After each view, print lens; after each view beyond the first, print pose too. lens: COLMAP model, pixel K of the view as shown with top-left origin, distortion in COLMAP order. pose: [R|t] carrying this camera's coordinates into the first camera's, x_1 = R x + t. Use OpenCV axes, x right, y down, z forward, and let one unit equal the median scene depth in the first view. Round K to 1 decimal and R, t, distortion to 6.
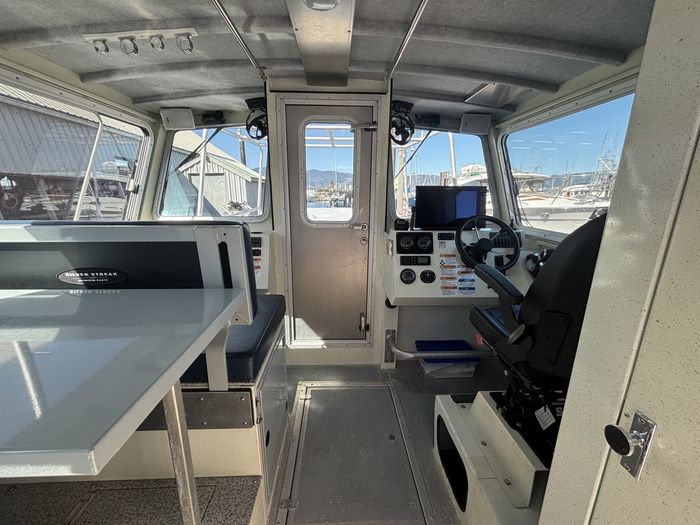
lens RADIAL K [[286.1, 0, 346.3], [0, 286.1, 257.7], [0, 0, 1]] dist [0.003372, -0.000959]
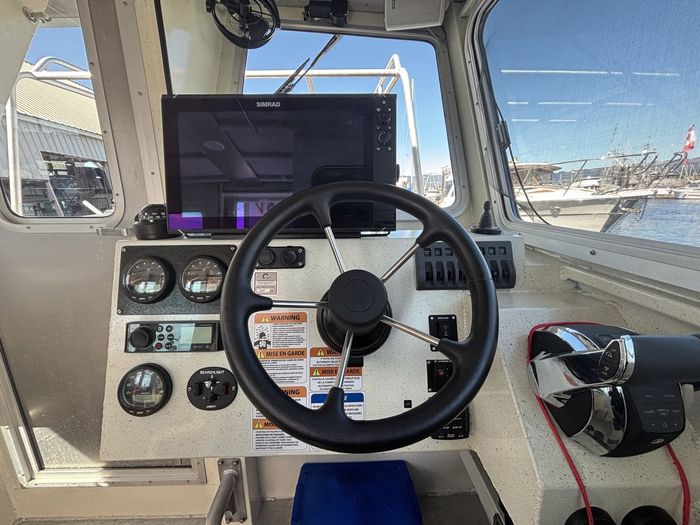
lens RADIAL K [[286.1, 0, 345.9], [0, 286.1, 257.9], [0, 0, 1]] dist [0.003372, -0.000959]
pose [[0.999657, -0.016985, -0.019919, 0.366427], [0.016919, 0.999851, -0.003479, -0.060672], [0.019975, 0.003141, 0.999796, 0.575490]]
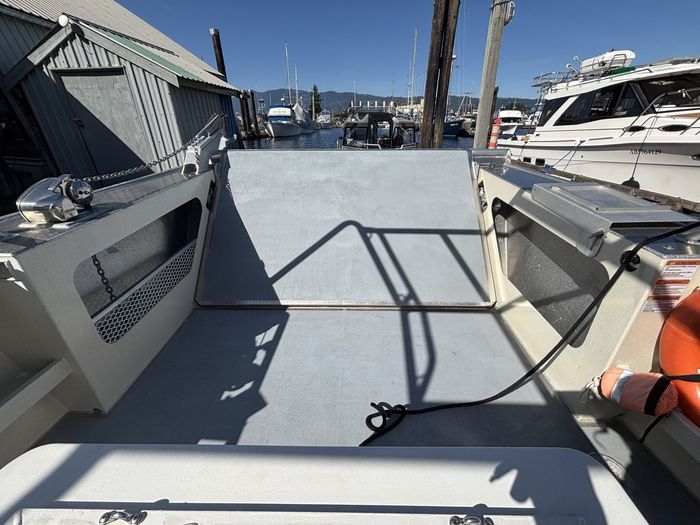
lens RADIAL K [[286.1, 0, 349.7], [0, 286.1, 260.9], [0, 0, 1]] dist [0.003372, -0.000959]
pose [[0.998976, 0.010133, -0.044098, -0.085475], [0.000487, 0.972137, 0.234414, -0.394563], [0.045245, -0.234196, 0.971136, 2.015981]]
